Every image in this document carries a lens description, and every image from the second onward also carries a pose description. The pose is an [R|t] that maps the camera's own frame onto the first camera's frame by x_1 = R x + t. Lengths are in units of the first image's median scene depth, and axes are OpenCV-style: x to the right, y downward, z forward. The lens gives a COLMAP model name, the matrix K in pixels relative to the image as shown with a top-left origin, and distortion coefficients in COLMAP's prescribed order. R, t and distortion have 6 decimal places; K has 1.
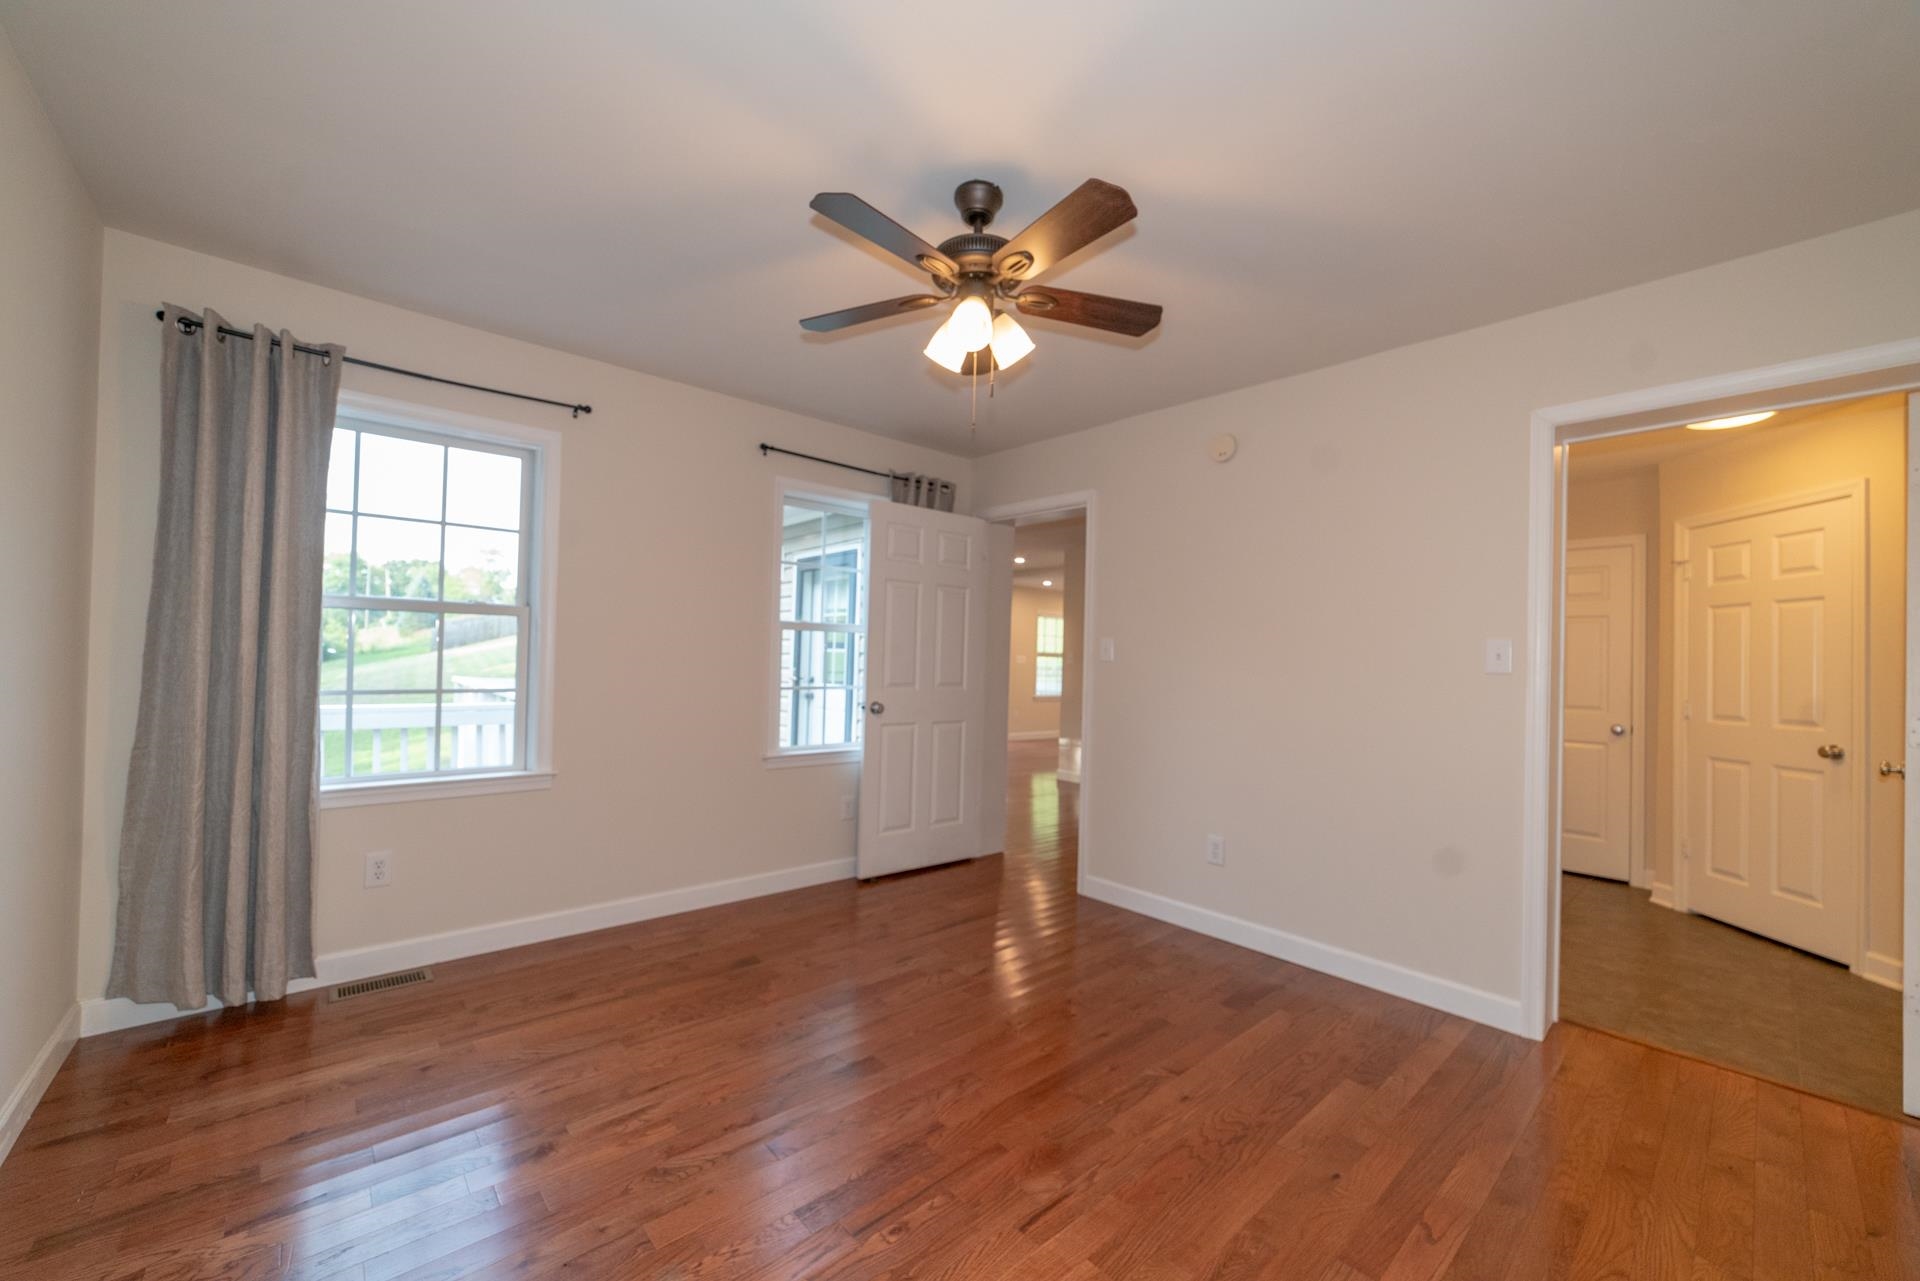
lens RADIAL K [[738.9, 0, 966.0], [0, 738.9, 648.9], [0, 0, 1]] dist [-0.022386, 0.007548]
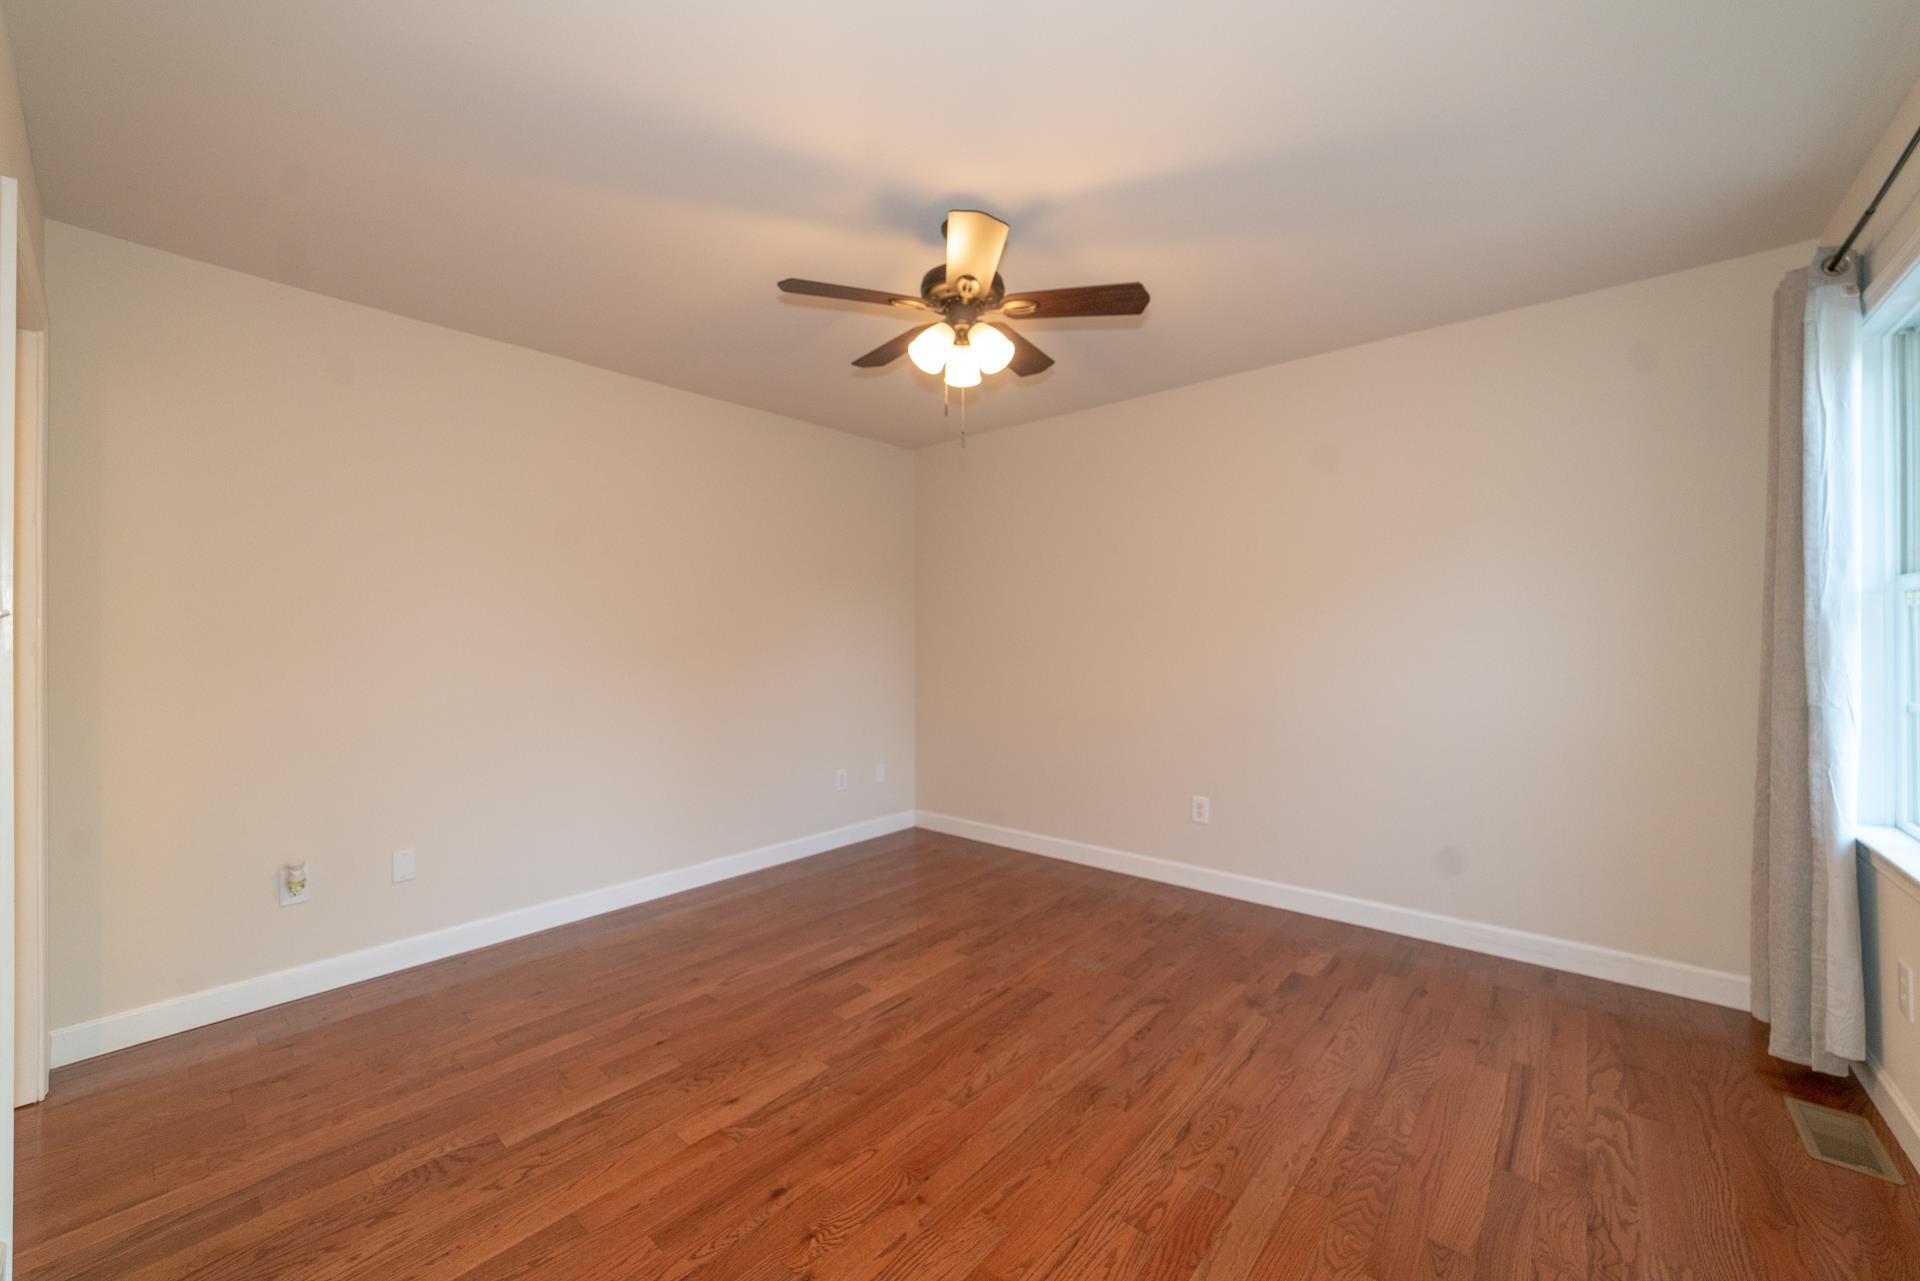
lens RADIAL K [[738.9, 0, 966.0], [0, 738.9, 648.9], [0, 0, 1]] dist [-0.022386, 0.007548]
pose [[-0.991842, -0.023211, -0.125345, 0.134147], [-0.021542, 0.999660, -0.014662, 0.039264], [0.125643, -0.011842, -0.992005, 2.028685]]
